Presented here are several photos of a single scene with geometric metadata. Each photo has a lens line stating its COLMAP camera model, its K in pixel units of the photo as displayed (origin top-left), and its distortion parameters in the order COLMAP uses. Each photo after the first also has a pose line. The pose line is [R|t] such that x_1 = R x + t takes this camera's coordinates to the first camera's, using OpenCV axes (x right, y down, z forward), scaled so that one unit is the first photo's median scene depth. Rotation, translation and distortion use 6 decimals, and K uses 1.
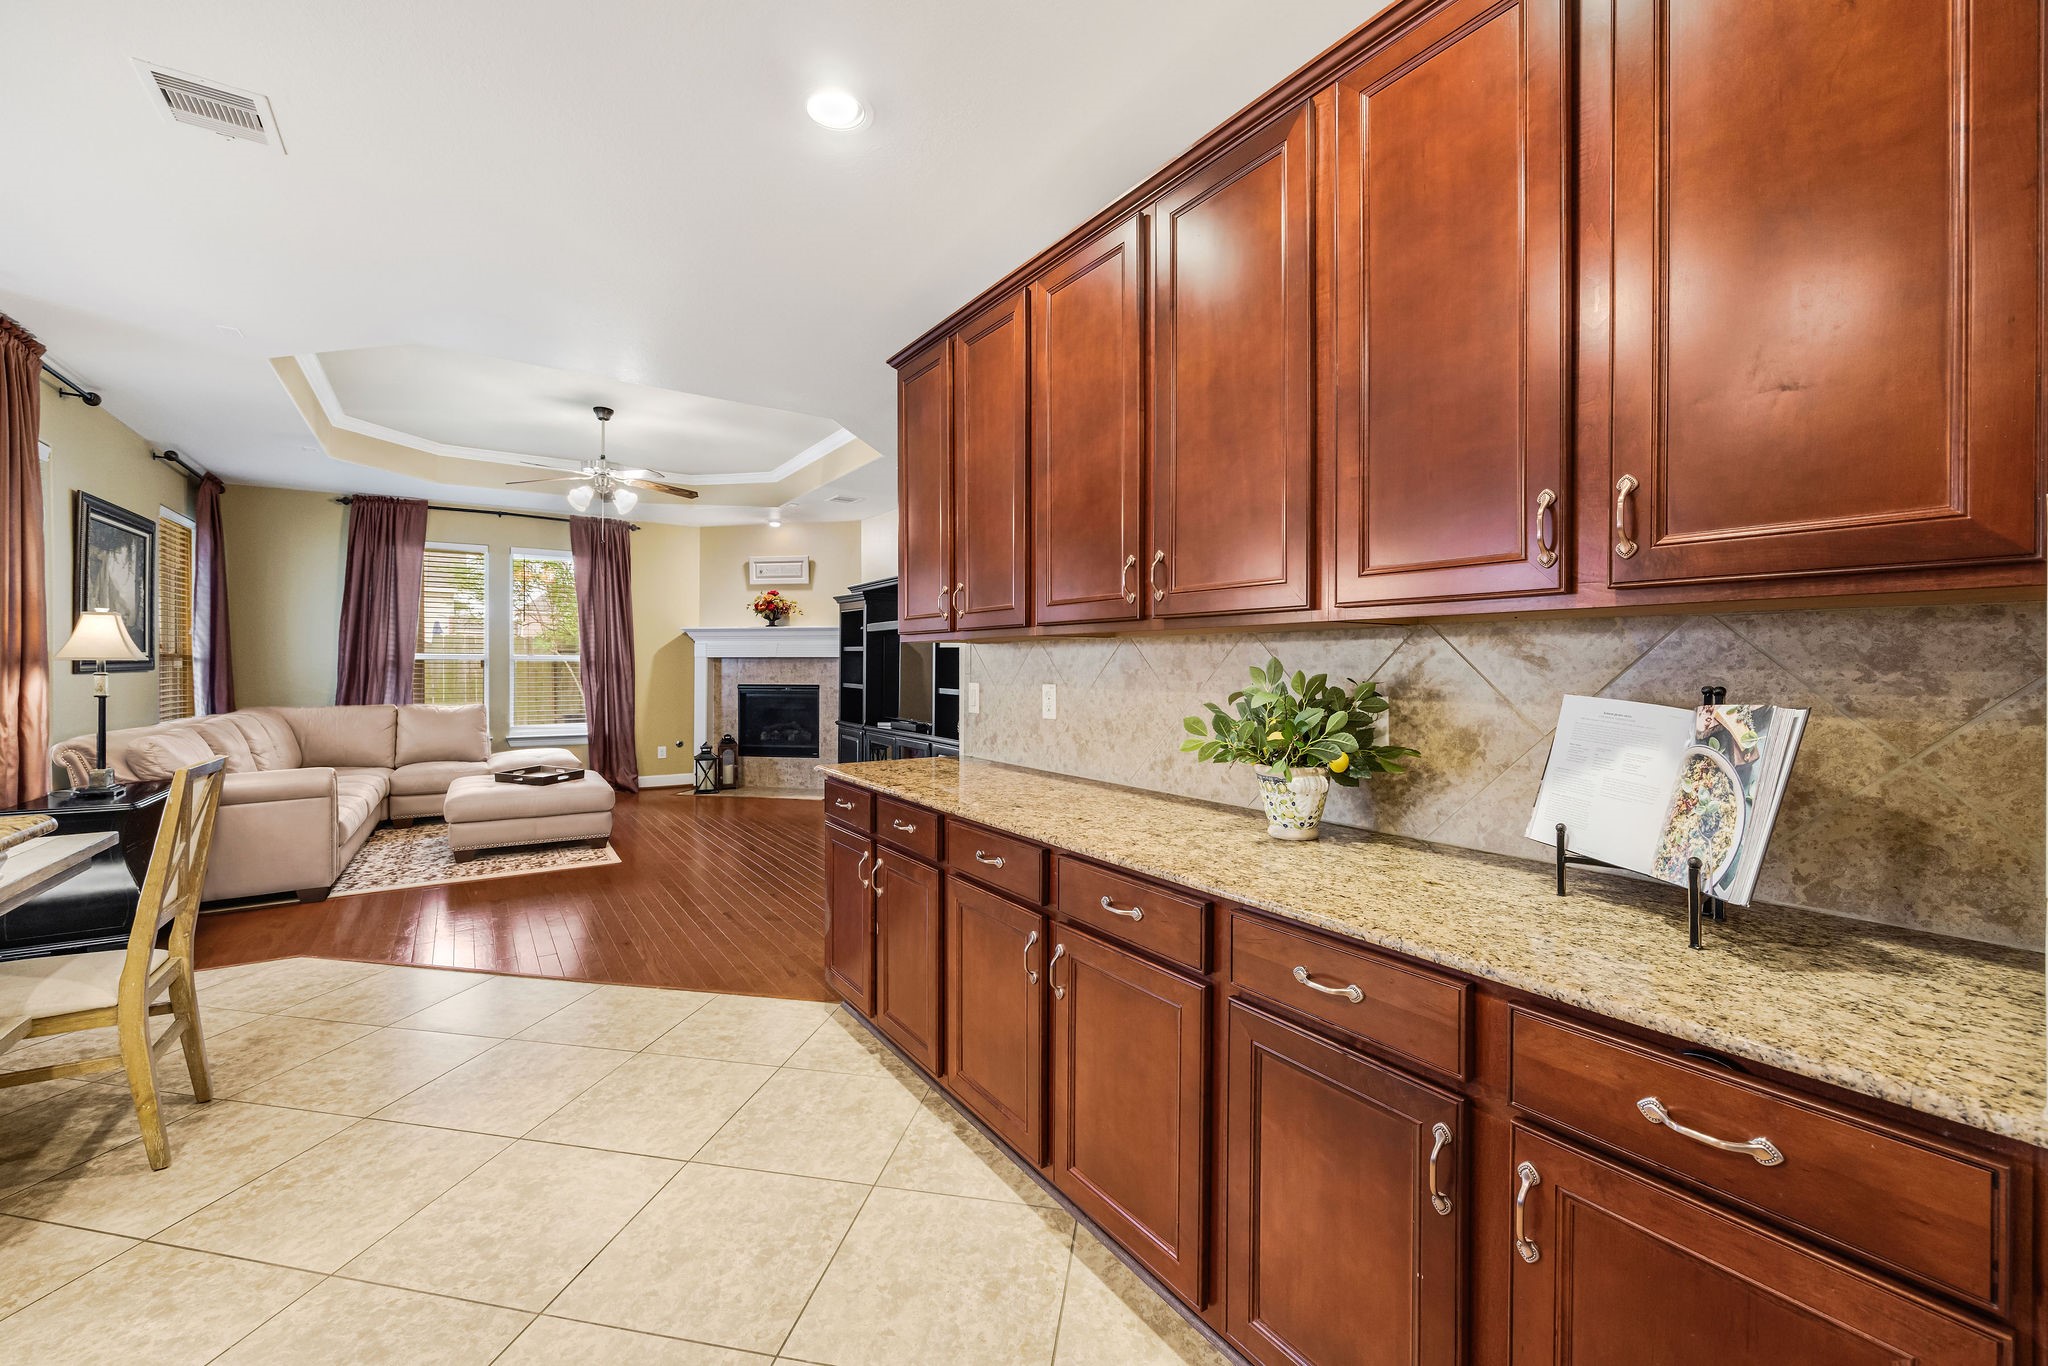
lens RADIAL K [[823.3, 0, 1014.2], [0, 823.3, 667.3], [0, 0, 1]] dist [-0.002461, 0.000105]
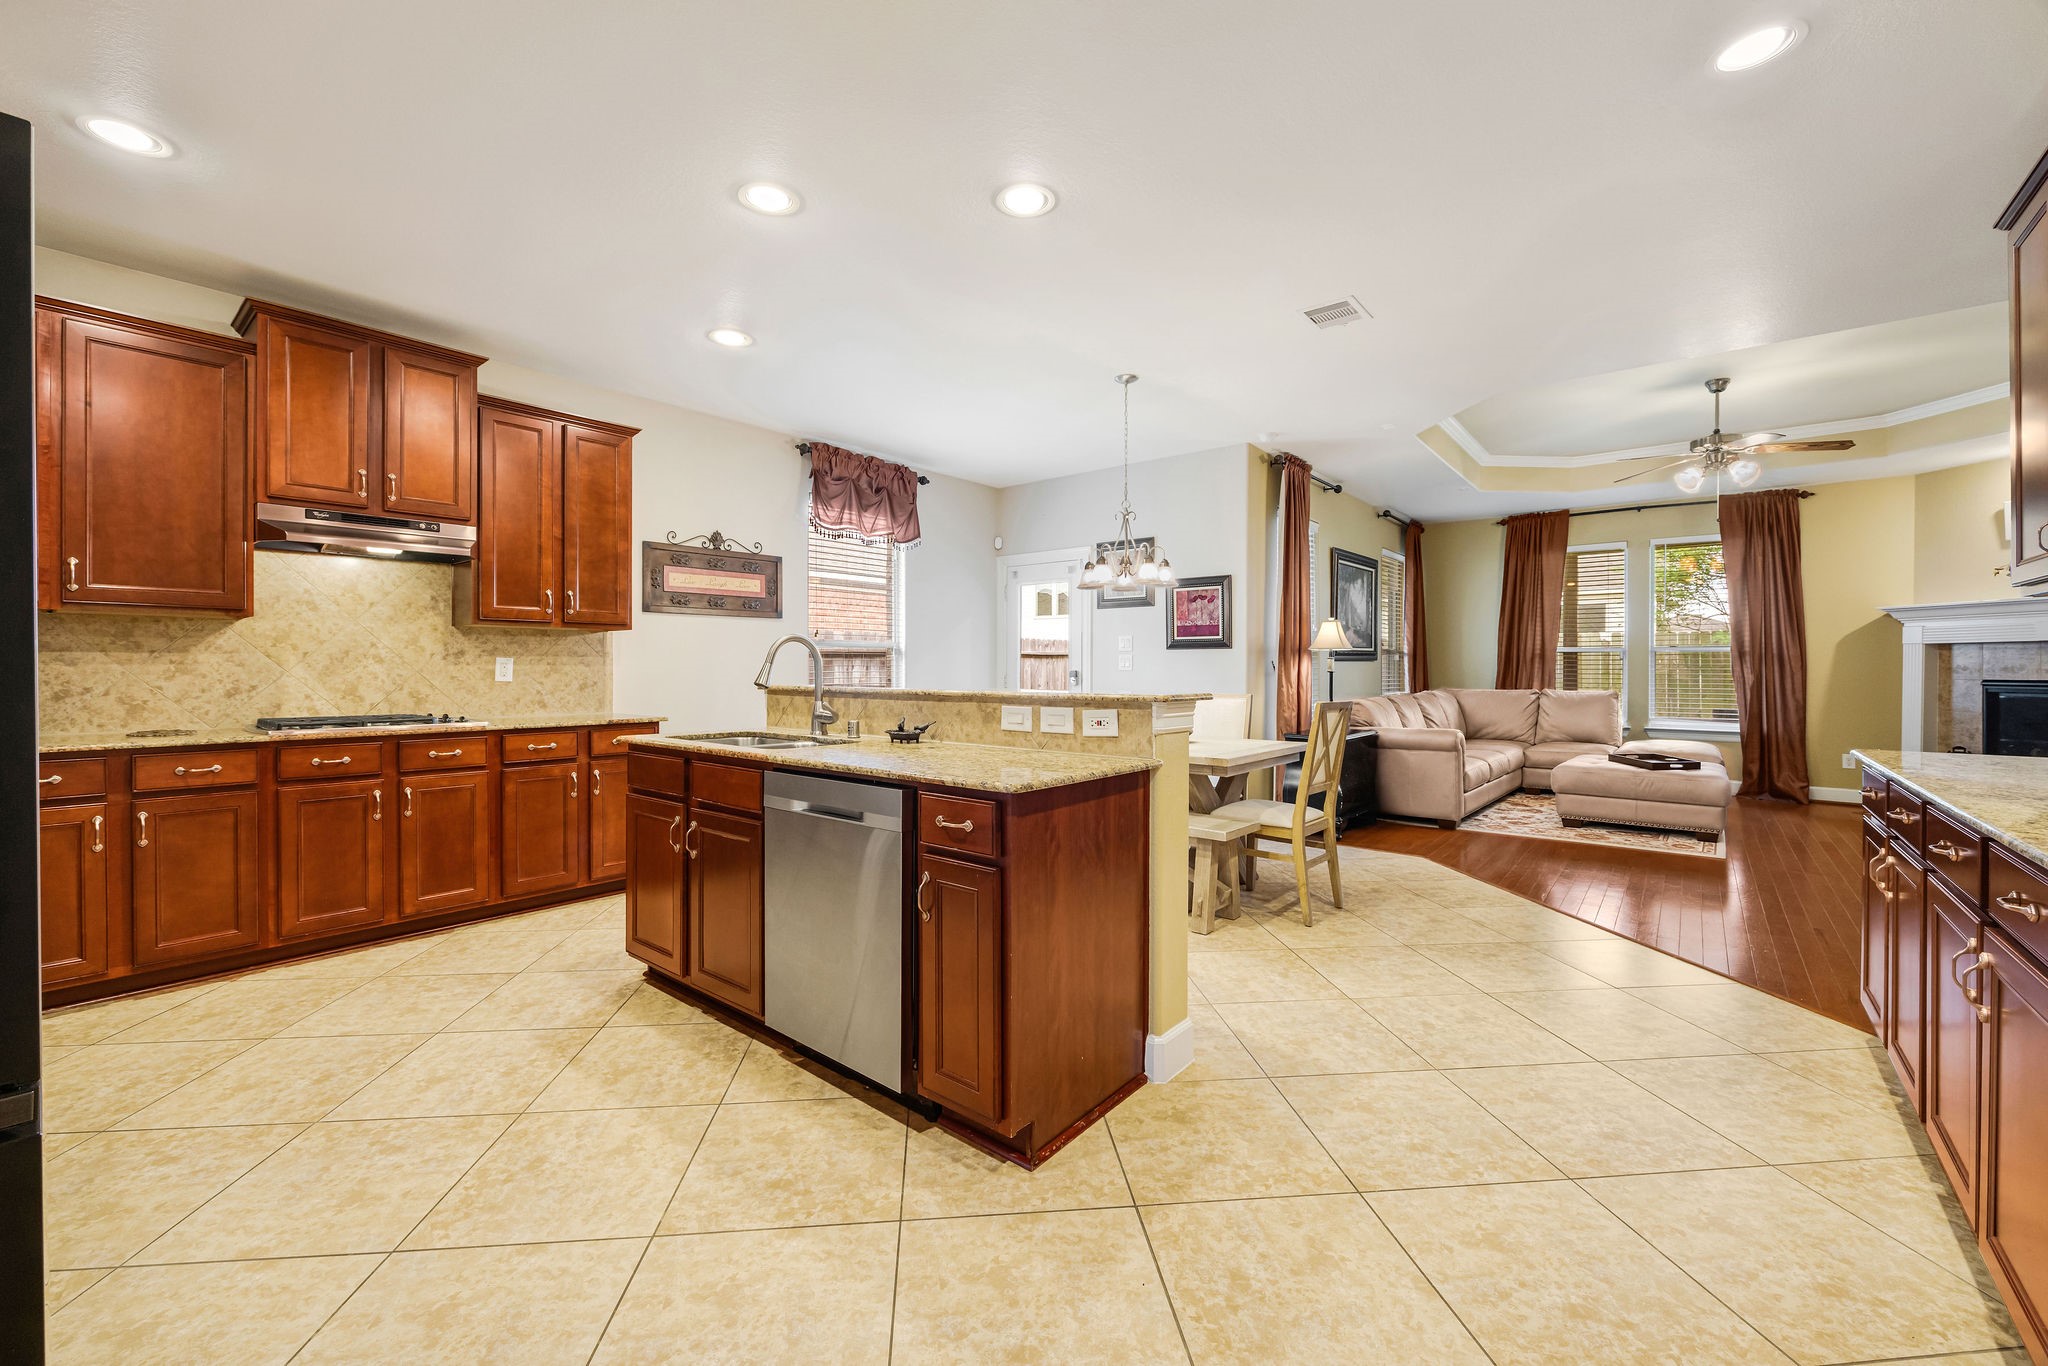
lens RADIAL K [[814.4, 0, 1014.6], [0, 814.4, 671.9], [0, 0, 1]] dist [-0.004554, 0.000614]
pose [[0.279989, 0.003664, -0.959996, 0.173607], [-0.002094, 0.999993, 0.003206, 0.020309], [0.960001, 0.001112, 0.279995, -0.038601]]
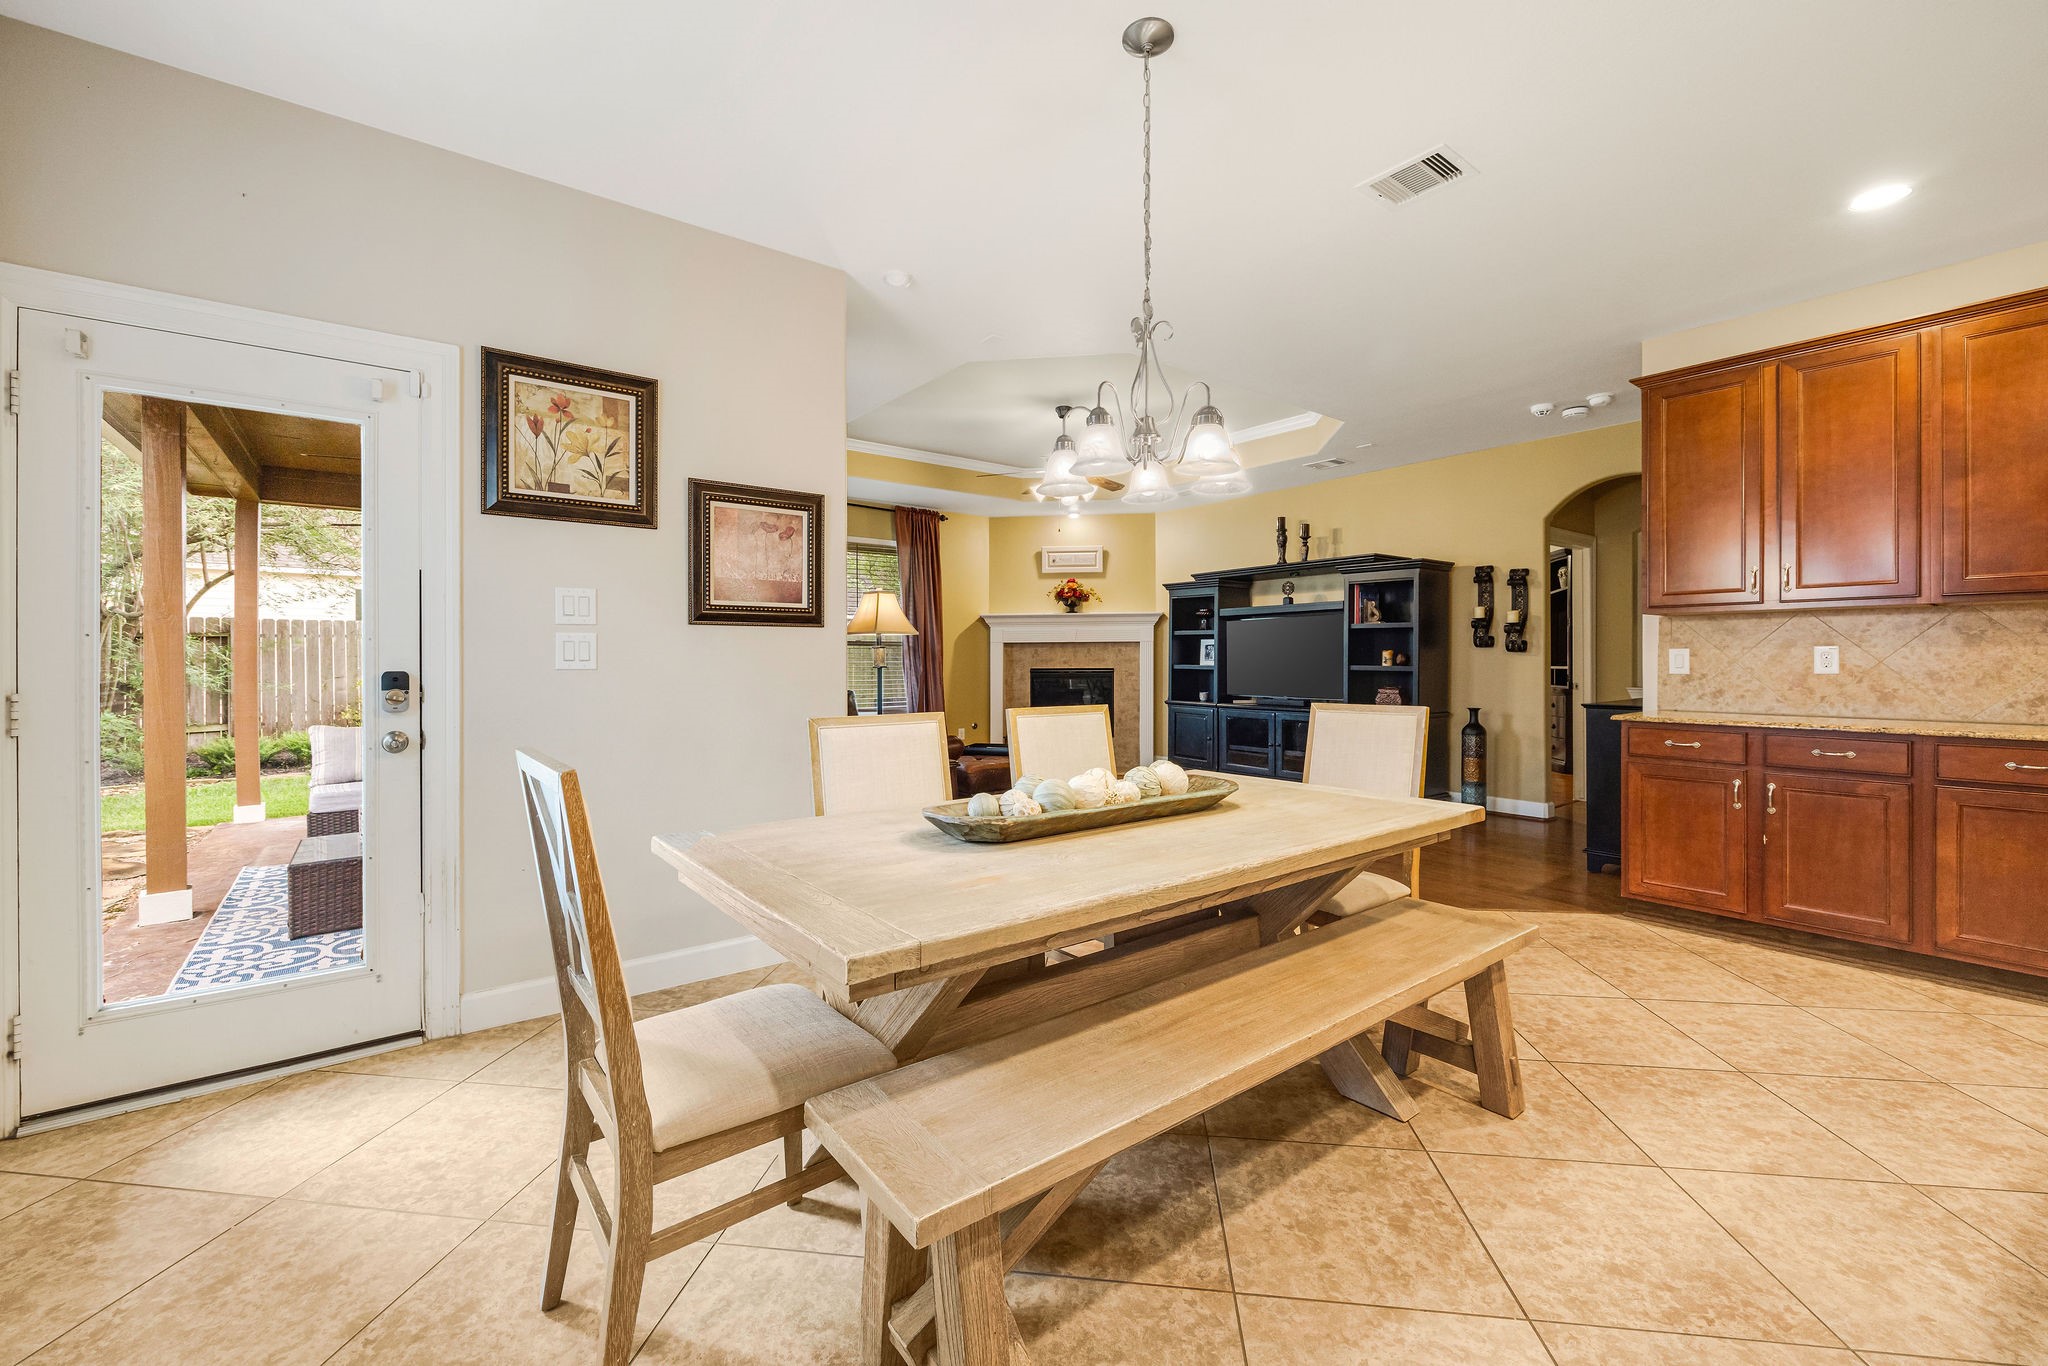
lens RADIAL K [[833.7, 0, 1018.6], [0, 833.7, 666.1], [0, 0, 1]] dist [-0.005514, 0.000877]
pose [[0.997996, -0.004527, 0.063114, -0.634925], [0.004332, 0.999985, 0.003220, 0.021211], [-0.063127, -0.002940, 0.998001, -0.083200]]
